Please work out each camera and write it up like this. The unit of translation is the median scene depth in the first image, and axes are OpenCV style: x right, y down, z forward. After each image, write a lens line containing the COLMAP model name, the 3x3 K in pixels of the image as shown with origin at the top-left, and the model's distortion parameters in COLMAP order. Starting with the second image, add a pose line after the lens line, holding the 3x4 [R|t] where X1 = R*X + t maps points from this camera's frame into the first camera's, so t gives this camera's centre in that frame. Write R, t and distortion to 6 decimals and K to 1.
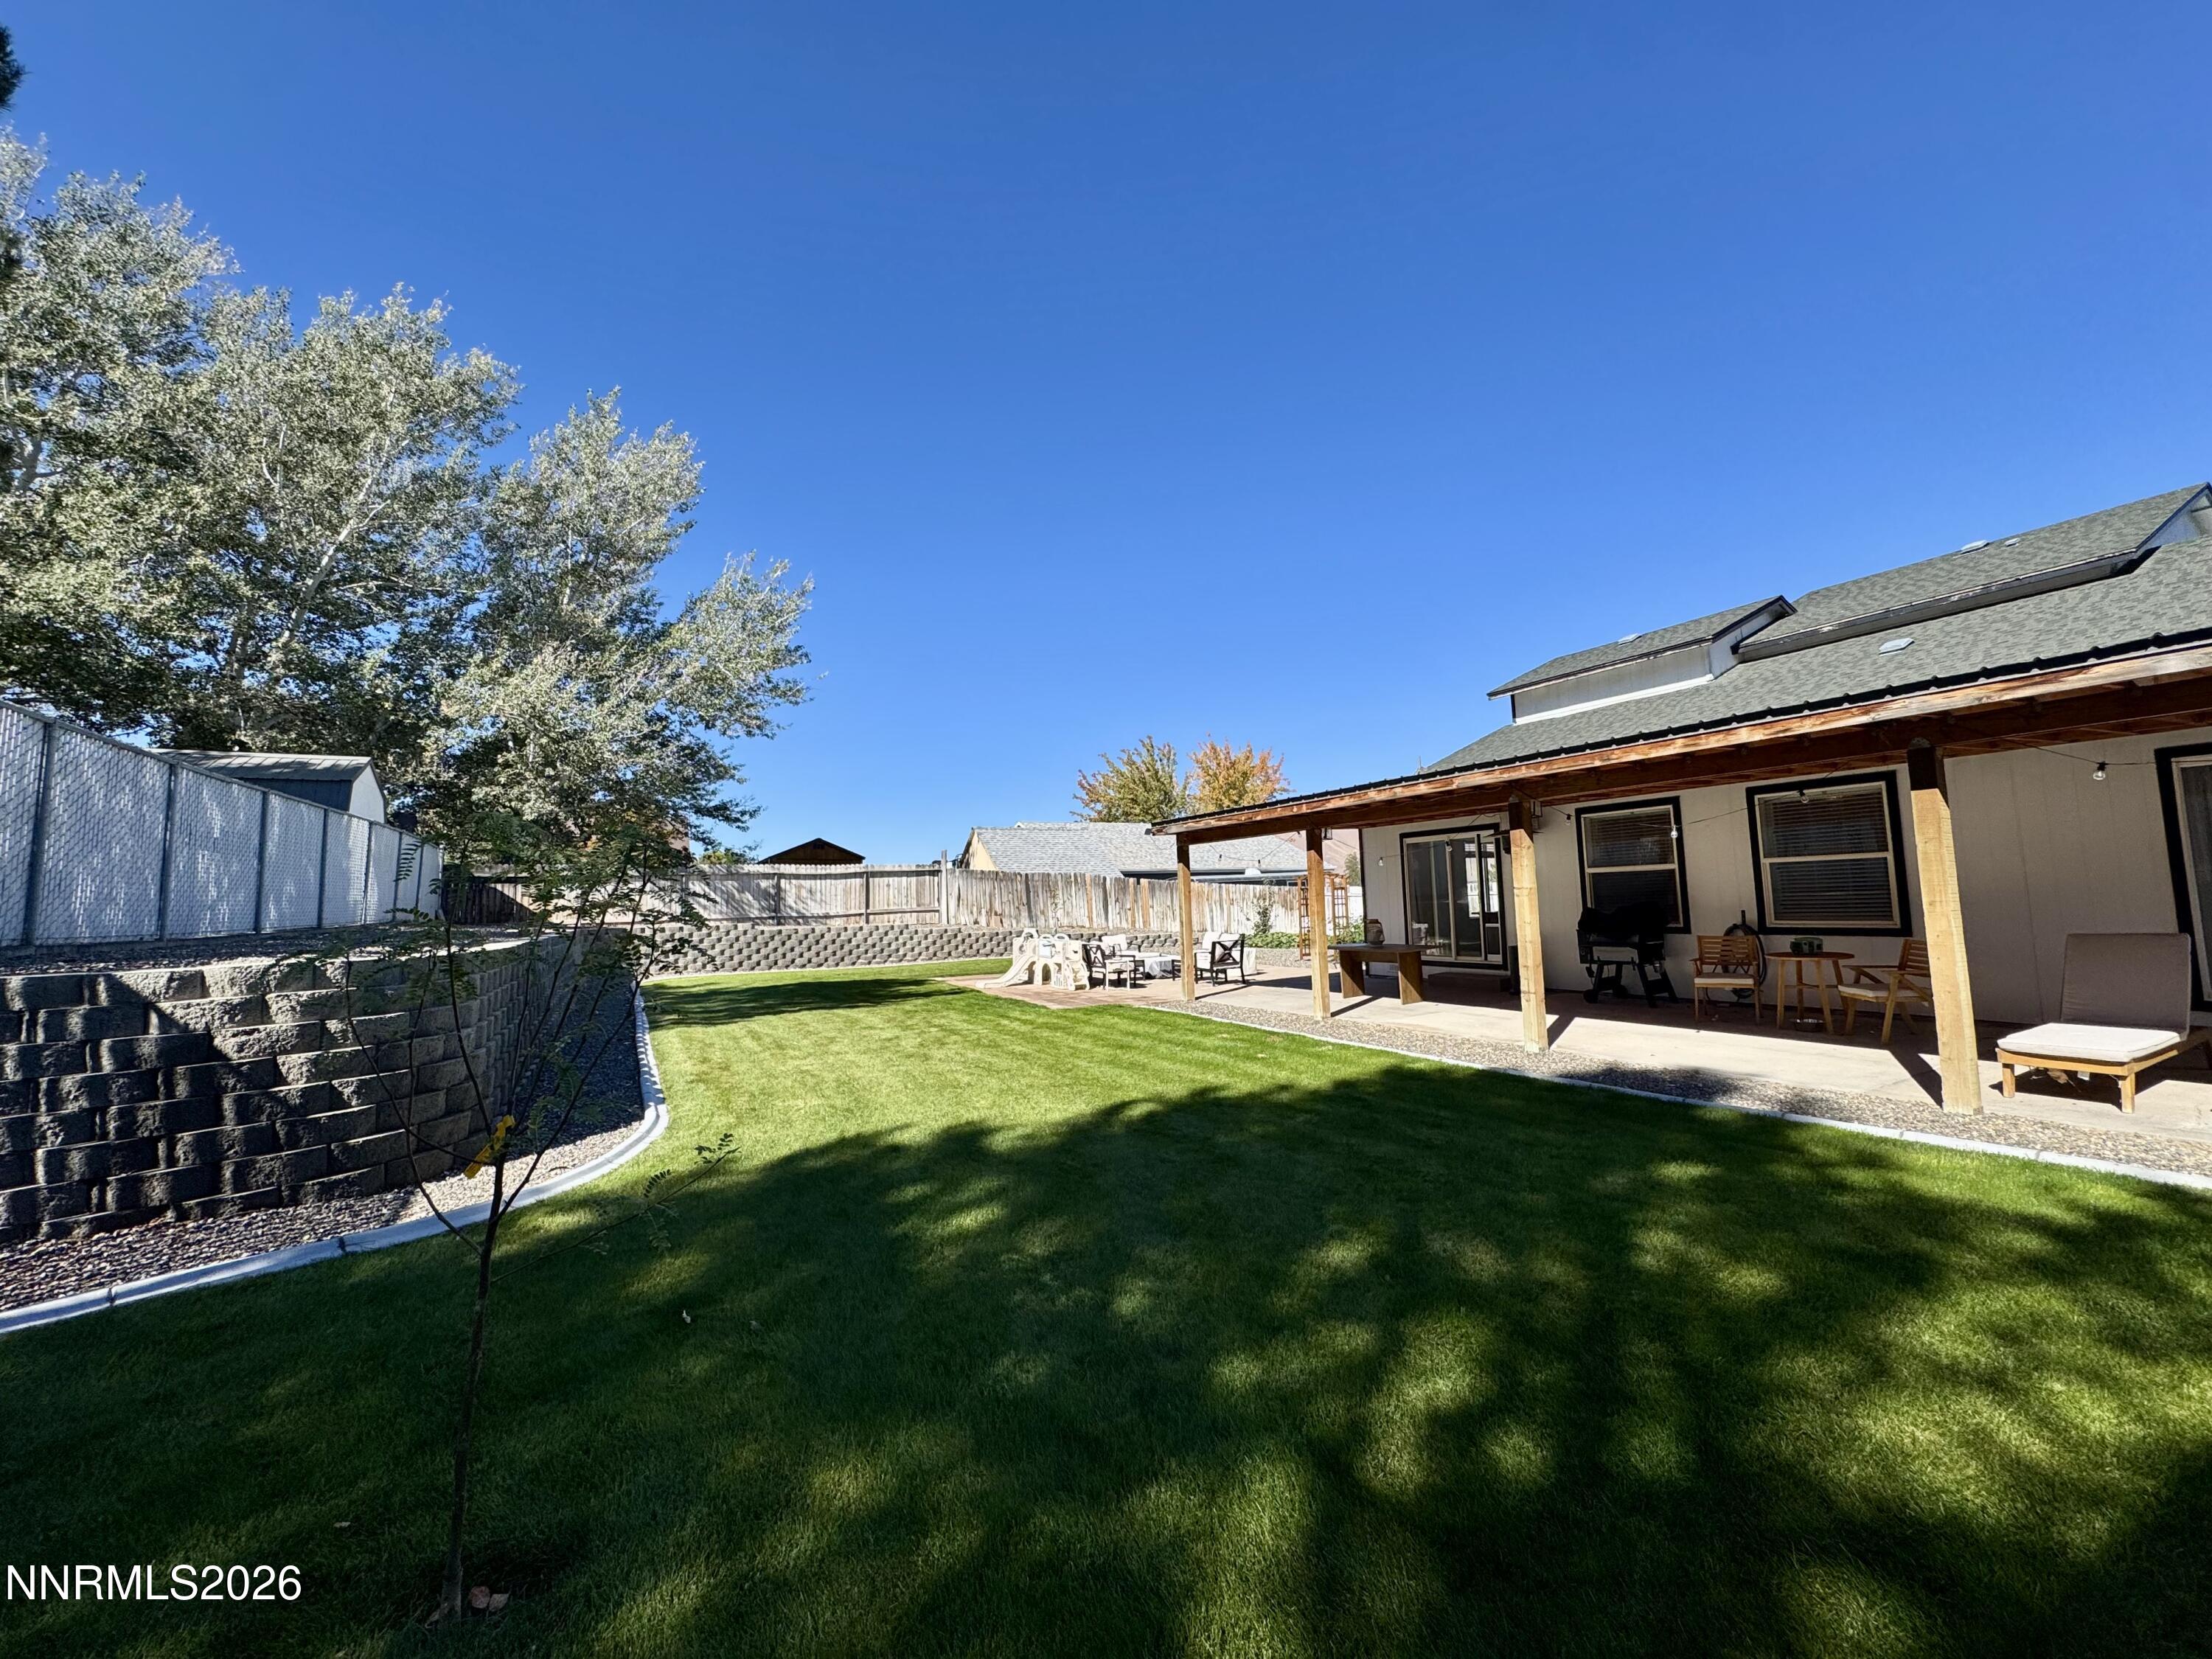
lens RADIAL K [[883.1, 0, 1118.2], [0, 883.1, 791.8], [0, 0, 1]] dist [-0.000407, -0.000292]
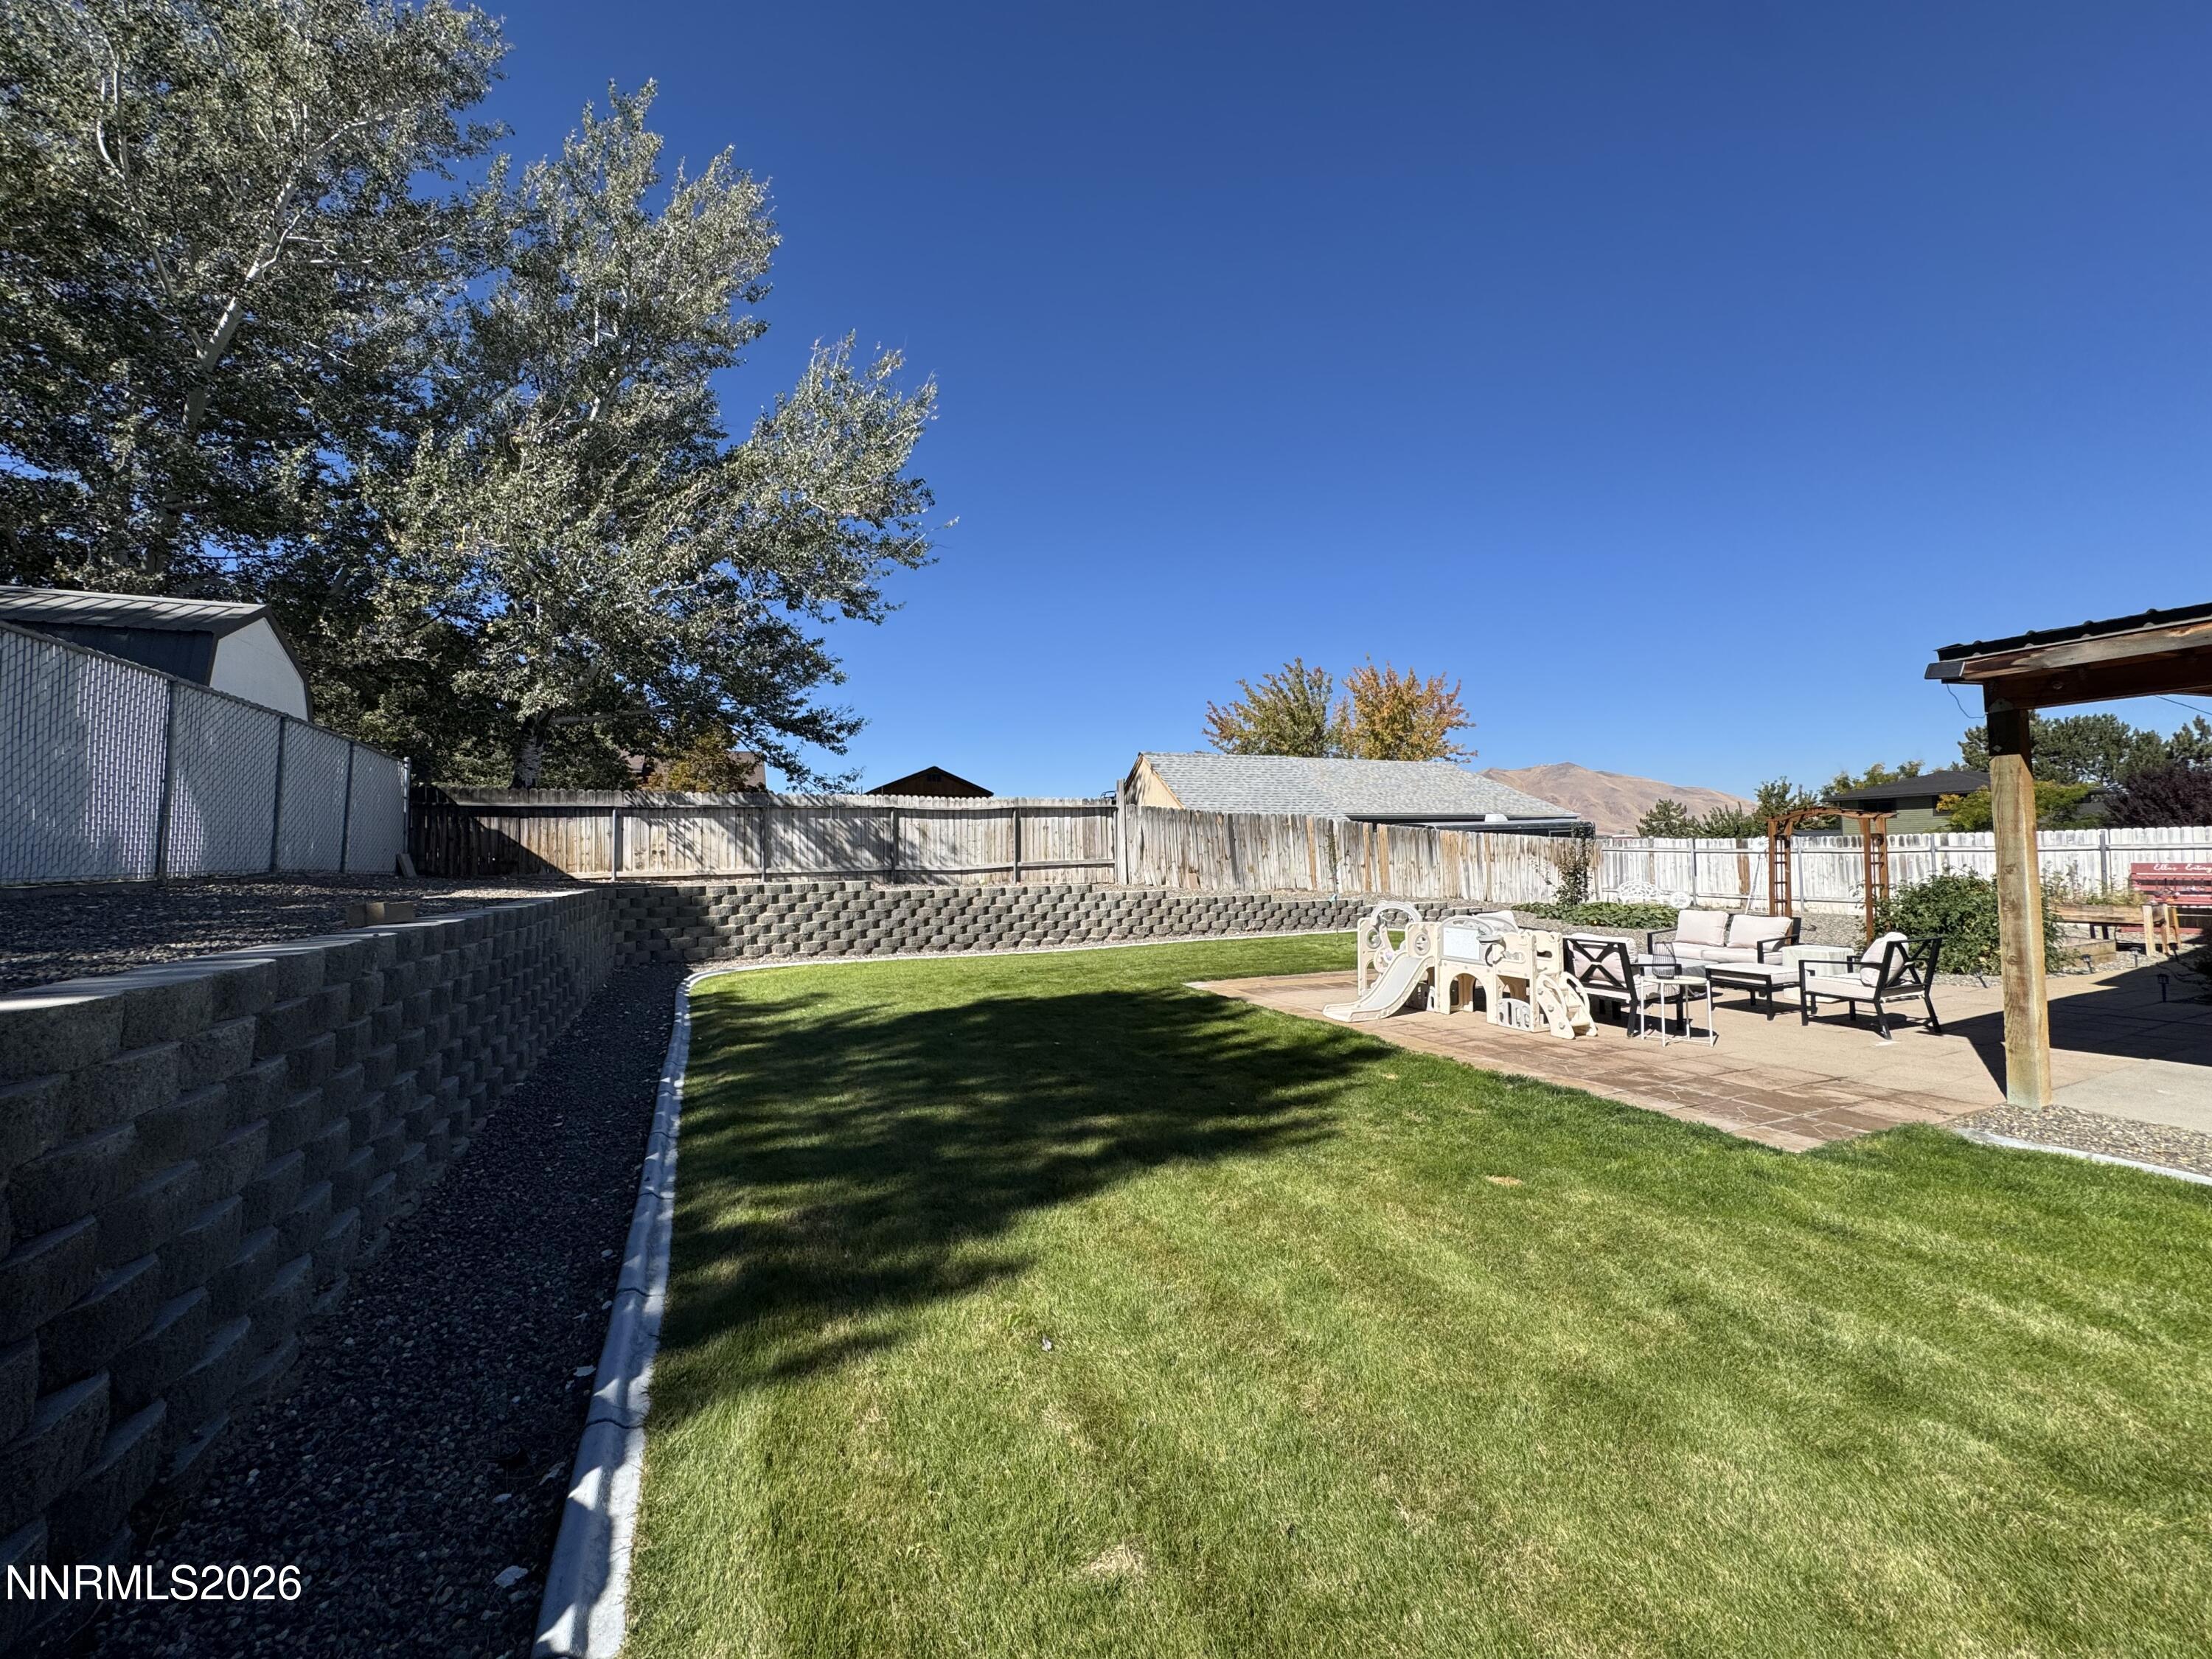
lens RADIAL K [[883.1, 0, 1118.2], [0, 883.1, 791.8], [0, 0, 1]] dist [-0.000407, -0.000292]
pose [[0.997482, 0.006267, -0.070647, -0.151408], [-0.002612, 0.998659, 0.051711, 0.040355], [0.070877, -0.051396, 0.996160, 0.303467]]
